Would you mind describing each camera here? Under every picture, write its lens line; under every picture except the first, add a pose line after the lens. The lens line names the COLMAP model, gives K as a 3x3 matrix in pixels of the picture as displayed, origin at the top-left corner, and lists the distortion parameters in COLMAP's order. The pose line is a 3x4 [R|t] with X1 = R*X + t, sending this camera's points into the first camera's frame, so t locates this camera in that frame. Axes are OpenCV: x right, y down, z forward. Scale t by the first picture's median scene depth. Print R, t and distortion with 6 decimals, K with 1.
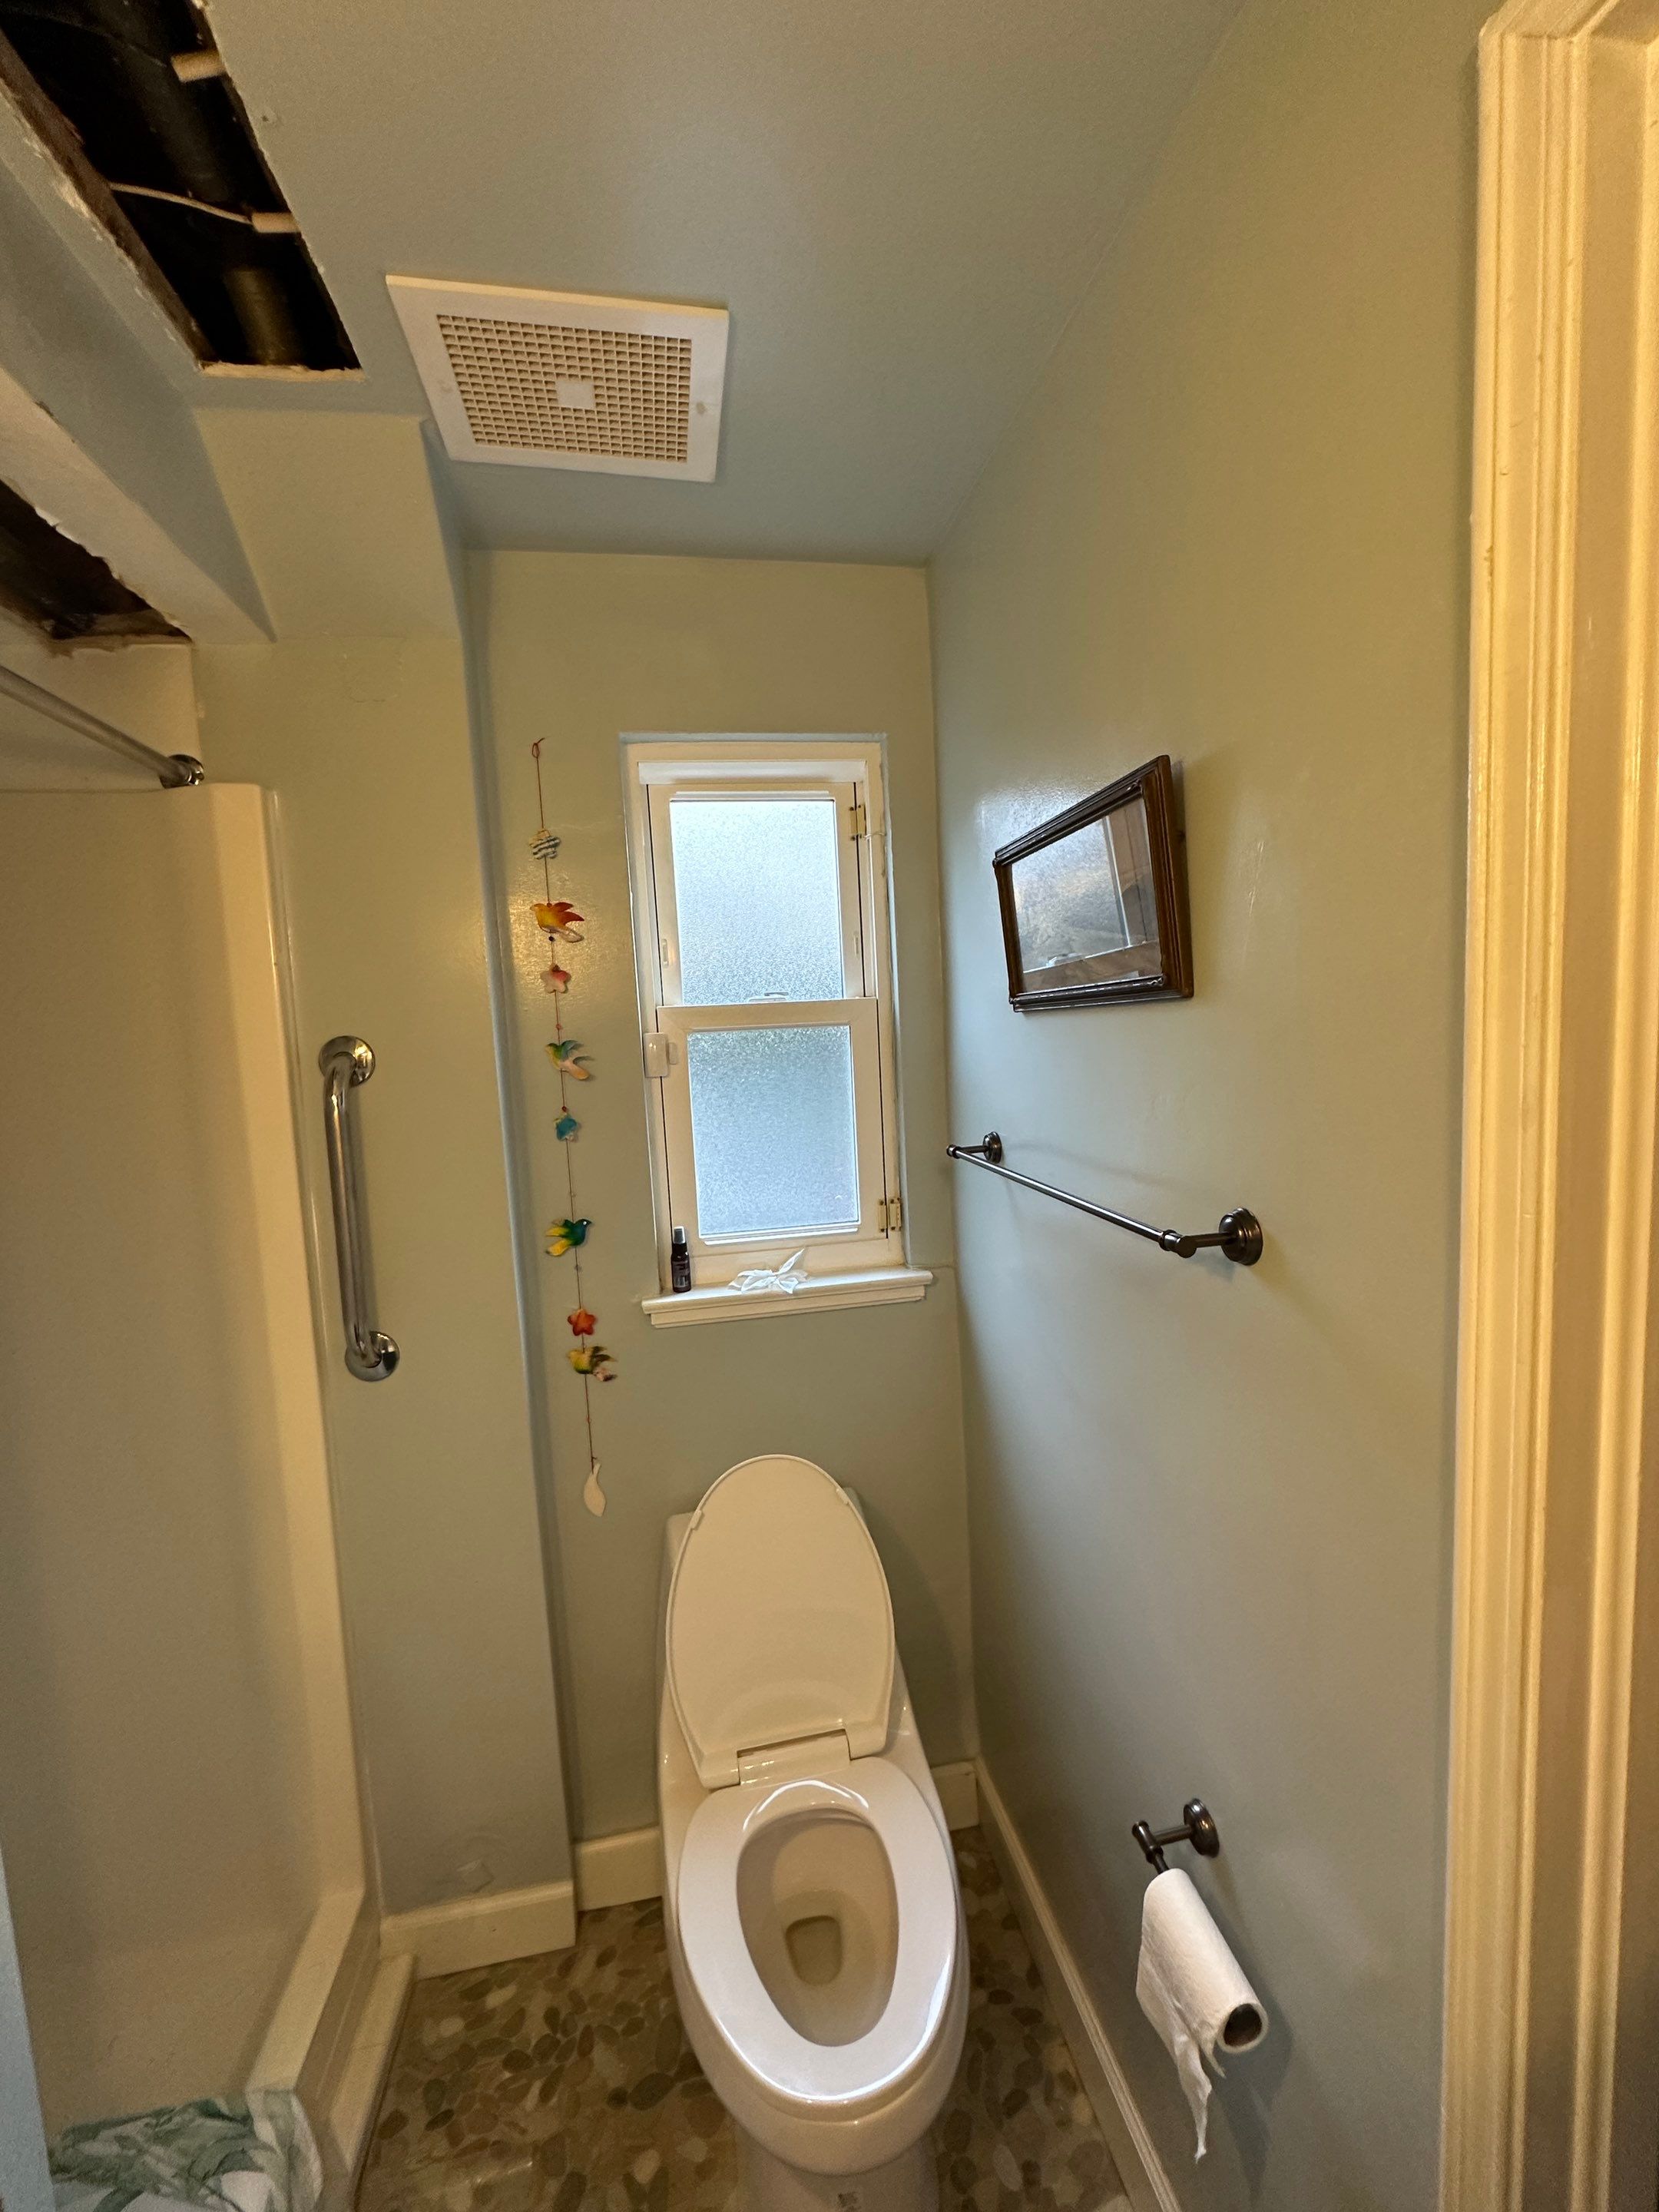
lens RADIAL K [[882.1, 0, 830.2], [0, 882.1, 1106.2], [0, 0, 1]] dist [-0.003212, 0.000467]
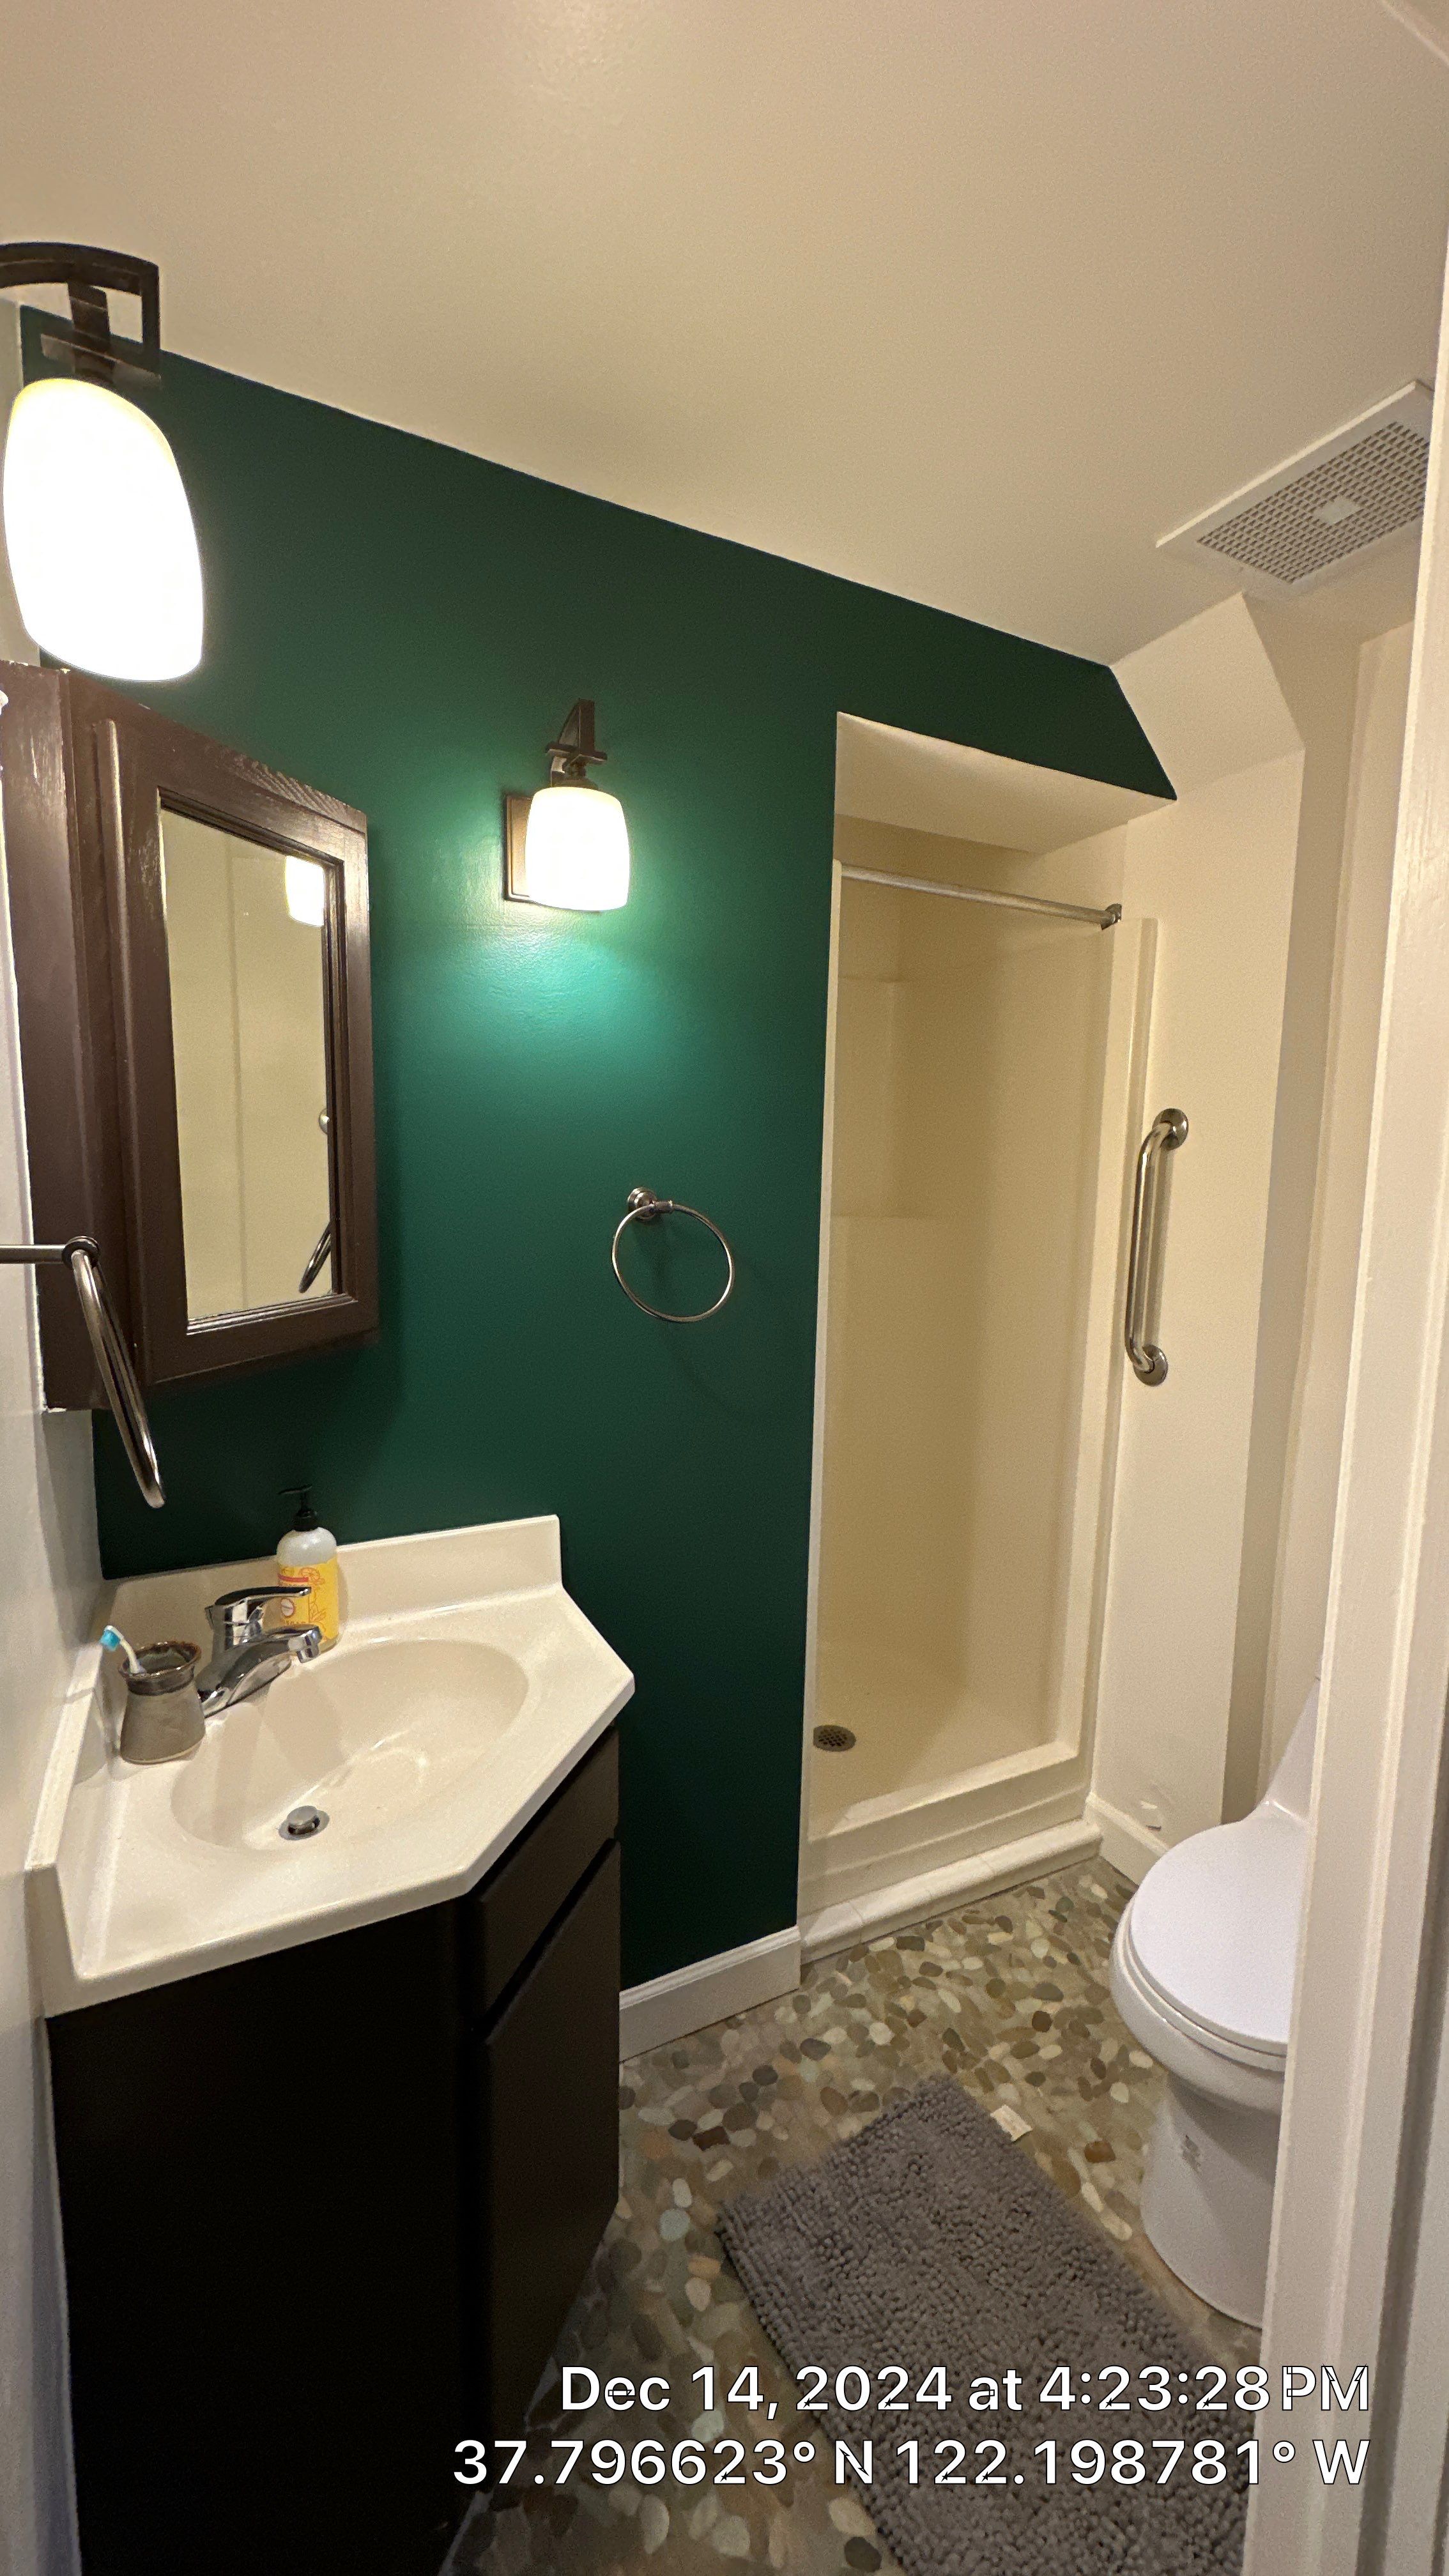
lens RADIAL K [[1019.6, 0, 724.5], [0, 1019.6, 1288.0], [0, 0, 1]] dist [-0.001758, 0.000699]
pose [[0.287503, 0.169737, -0.942620, 0.694274], [-0.121755, 0.982664, 0.139812, 0.048049], [0.950009, 0.074573, 0.303185, -0.031289]]
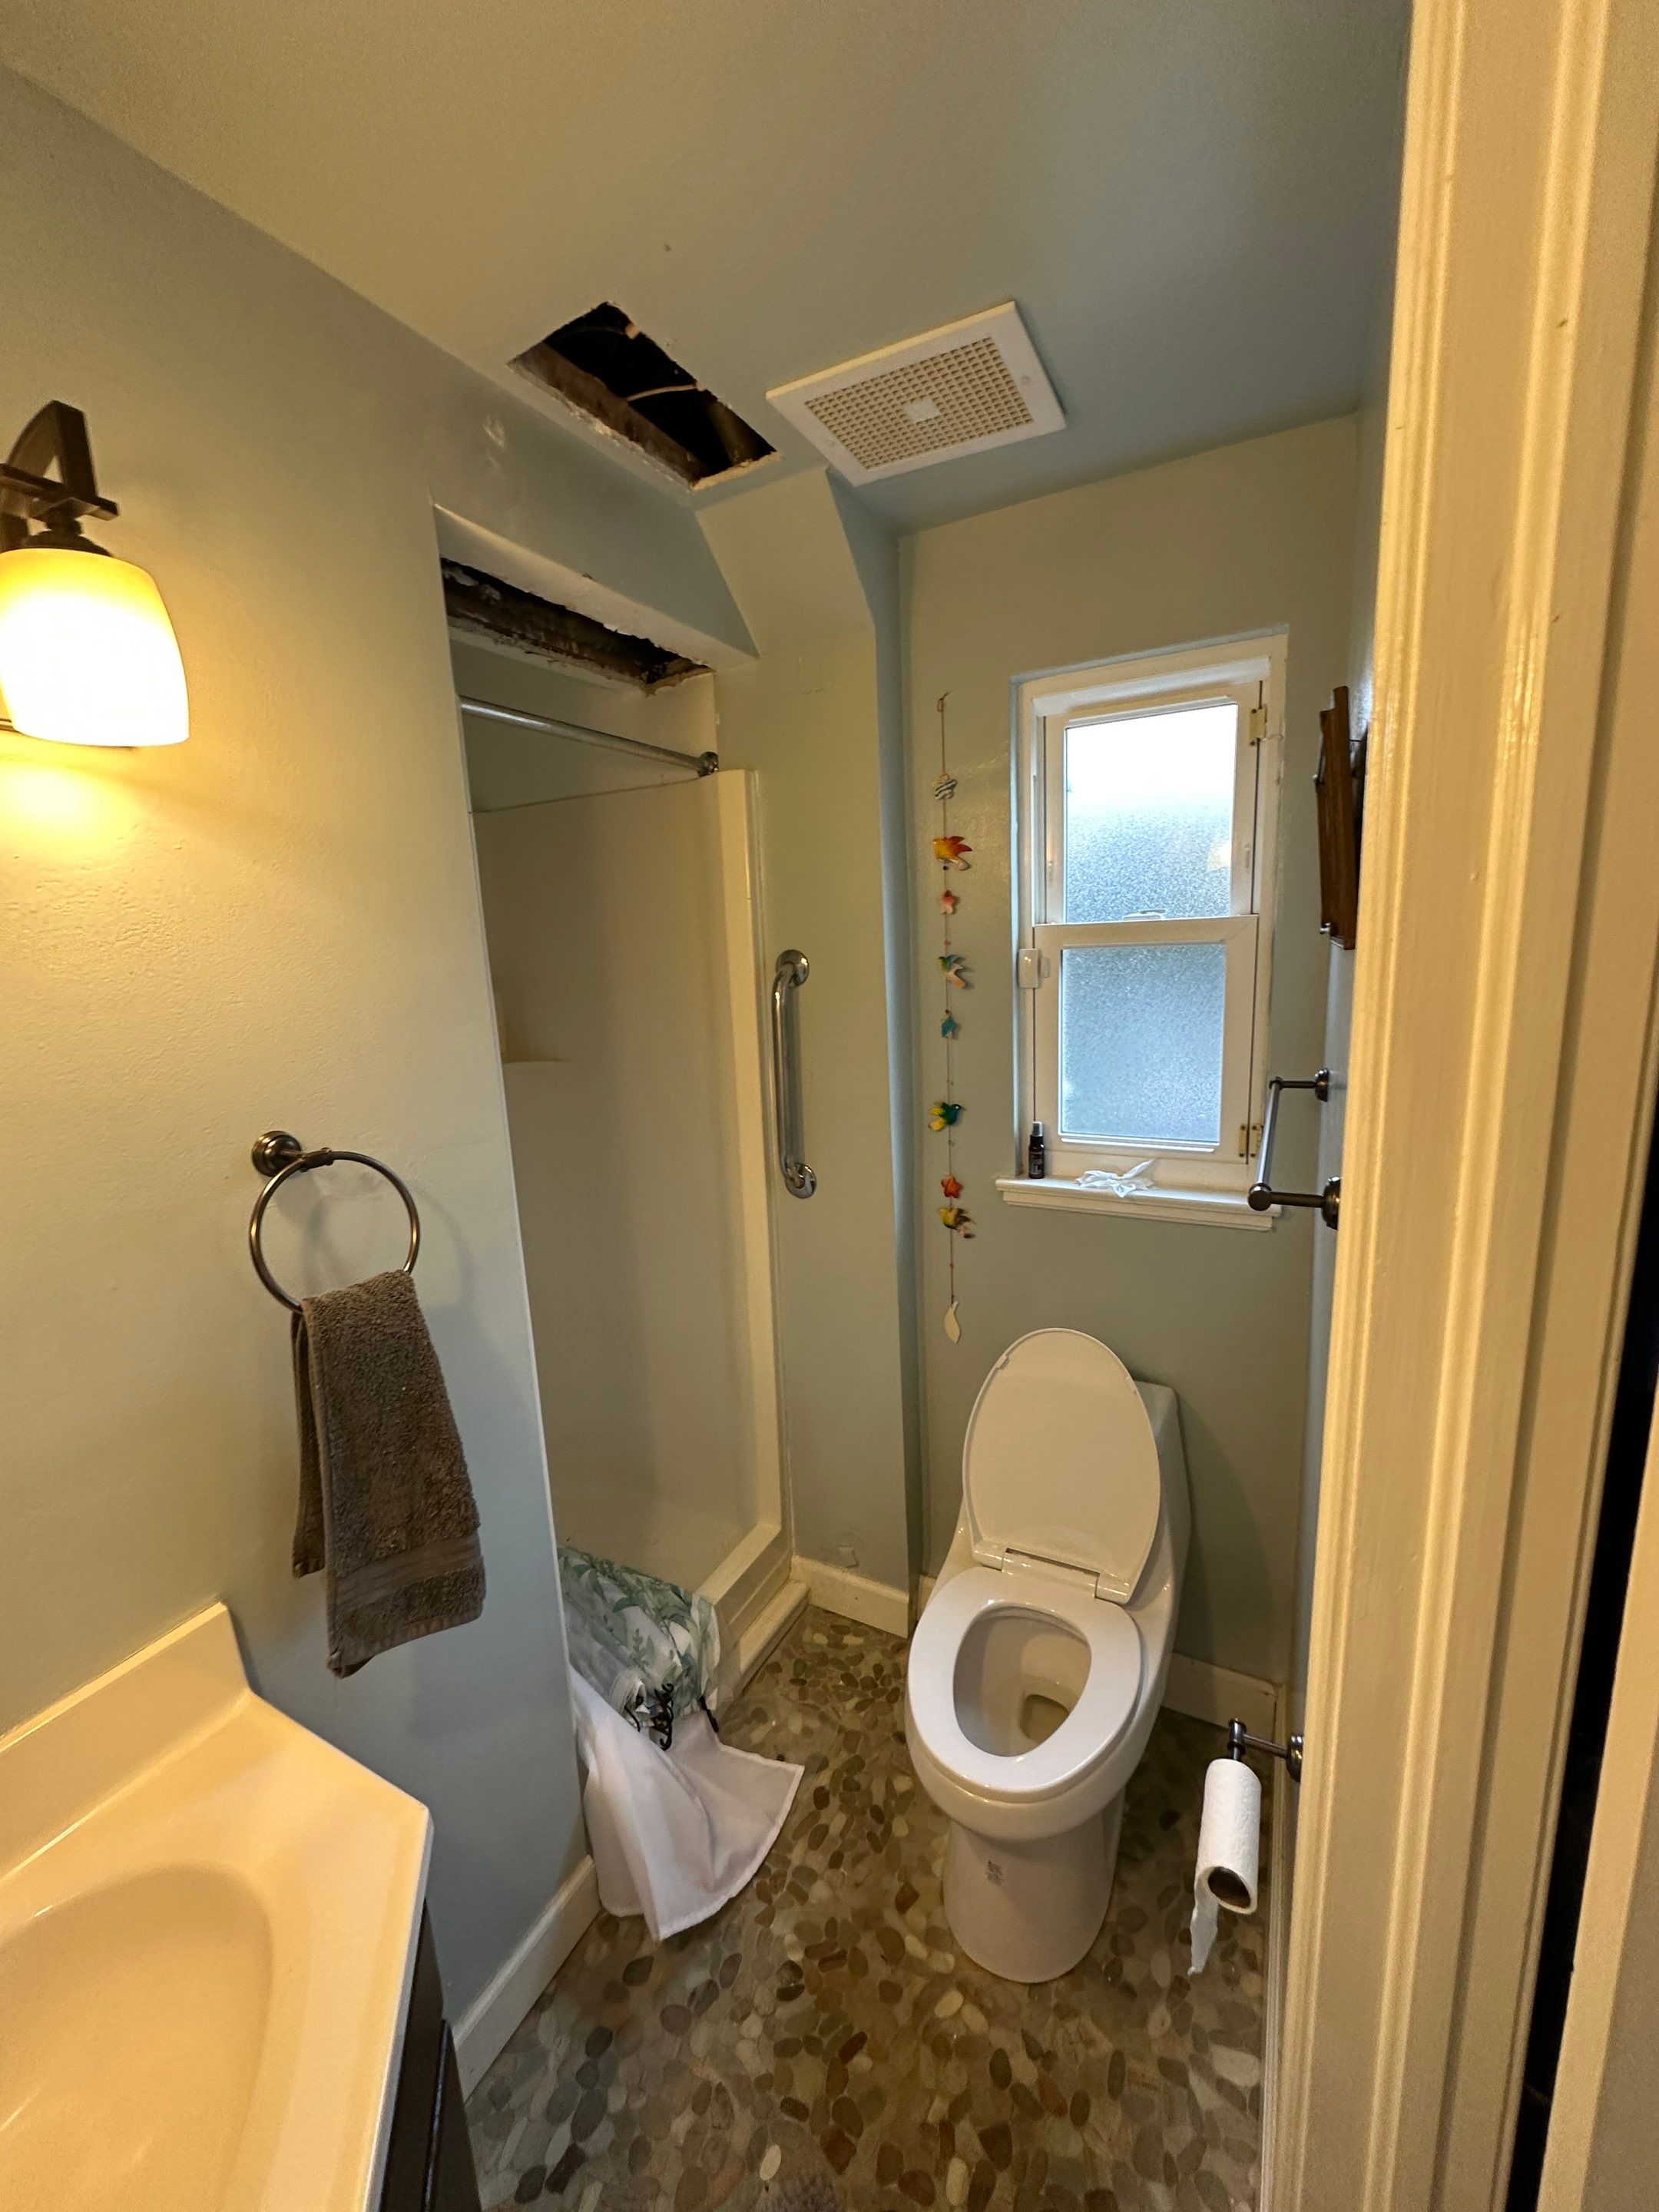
lens RADIAL K [[882.1, 0, 830.2], [0, 882.1, 1106.2], [0, 0, 1]] dist [-0.003212, 0.000467]
pose [[0.785299, 0.132114, -0.604857, 0.368109], [-0.053187, 0.987751, 0.146693, -0.043254], [0.616828, -0.083027, 0.782707, -0.063428]]
